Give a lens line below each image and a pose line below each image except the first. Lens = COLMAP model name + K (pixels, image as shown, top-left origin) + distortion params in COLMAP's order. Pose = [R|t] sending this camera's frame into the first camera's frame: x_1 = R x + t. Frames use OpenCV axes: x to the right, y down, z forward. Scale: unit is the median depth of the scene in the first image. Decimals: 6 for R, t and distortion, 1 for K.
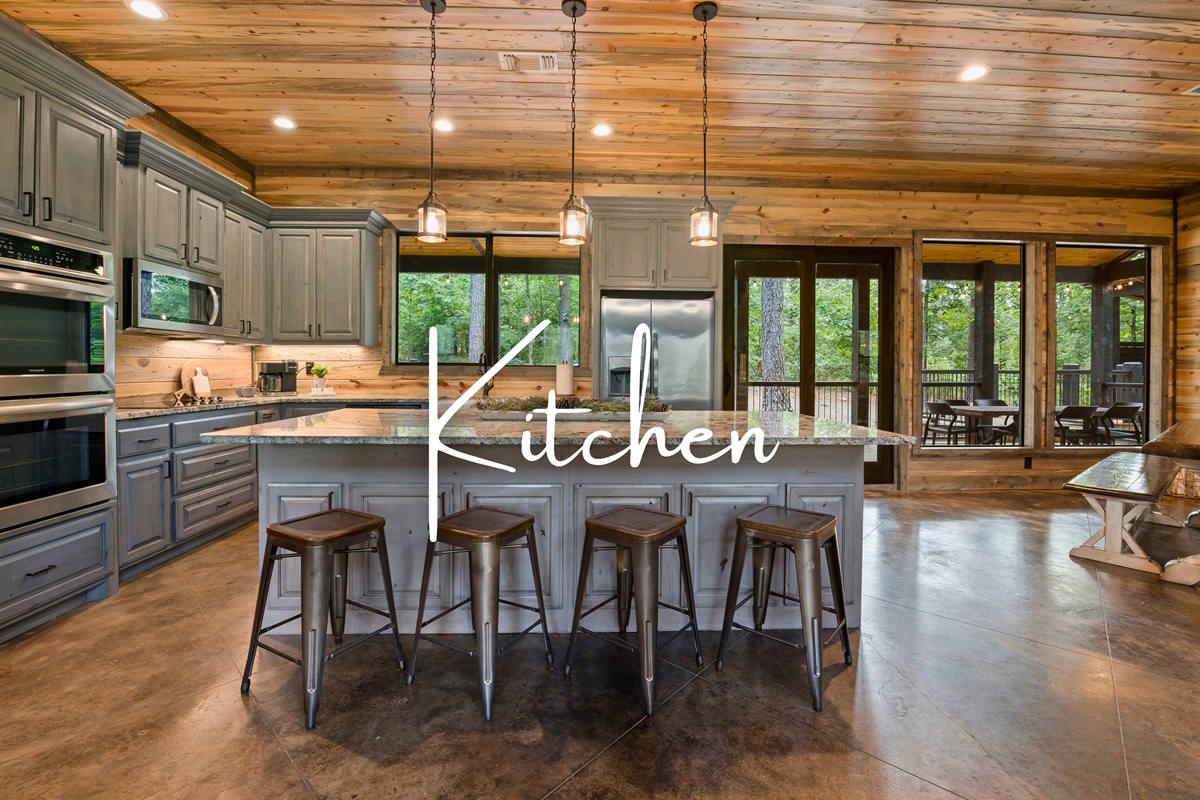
lens RADIAL K [[515.3, 0, 596.1], [0, 515.3, 371.5], [0, 0, 1]] dist [-0.022864, -0.000896]
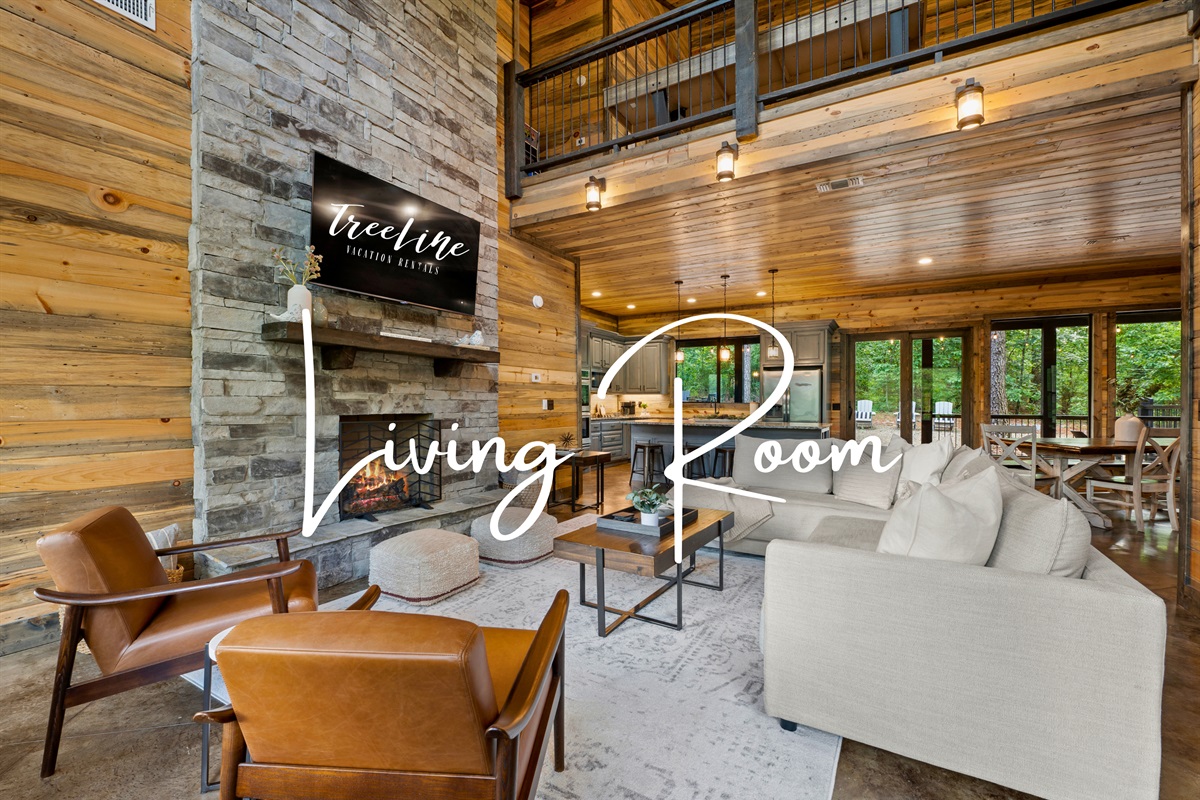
lens RADIAL K [[492.4, 0, 601.2], [0, 492.4, 405.1], [0, 0, 1]] dist [-0.011519, -0.000834]
pose [[0.842895, -0.000359, -0.538077, 0.439974], [-0.002049, 0.999990, -0.003877, 0.005334], [0.538074, 0.004371, 0.842887, -0.872611]]
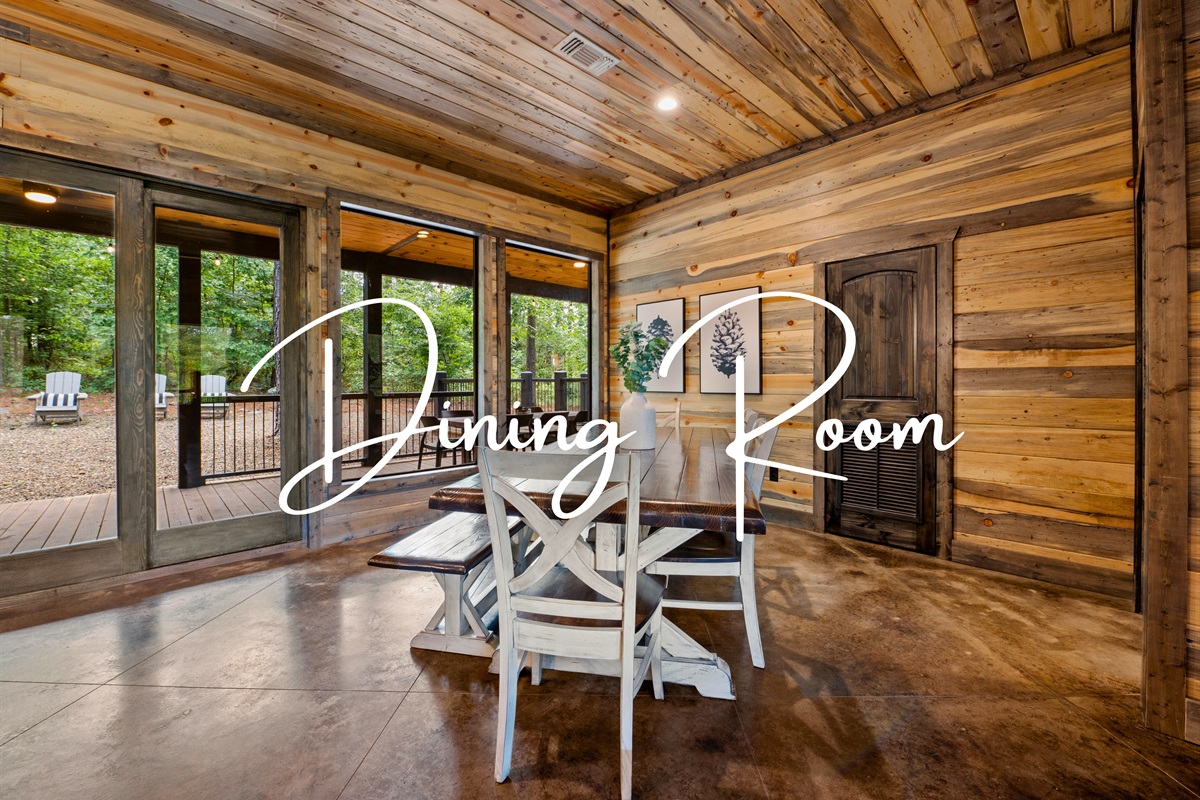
lens RADIAL K [[492.4, 0, 609.3], [0, 492.4, 377.1], [0, 0, 1]] dist [-0.011519, -0.000834]
pose [[0.740049, -0.004236, 0.672539, 0.447568], [0.009991, 0.999939, -0.004695, 0.001729], [-0.672478, 0.010194, 0.740046, 0.210163]]
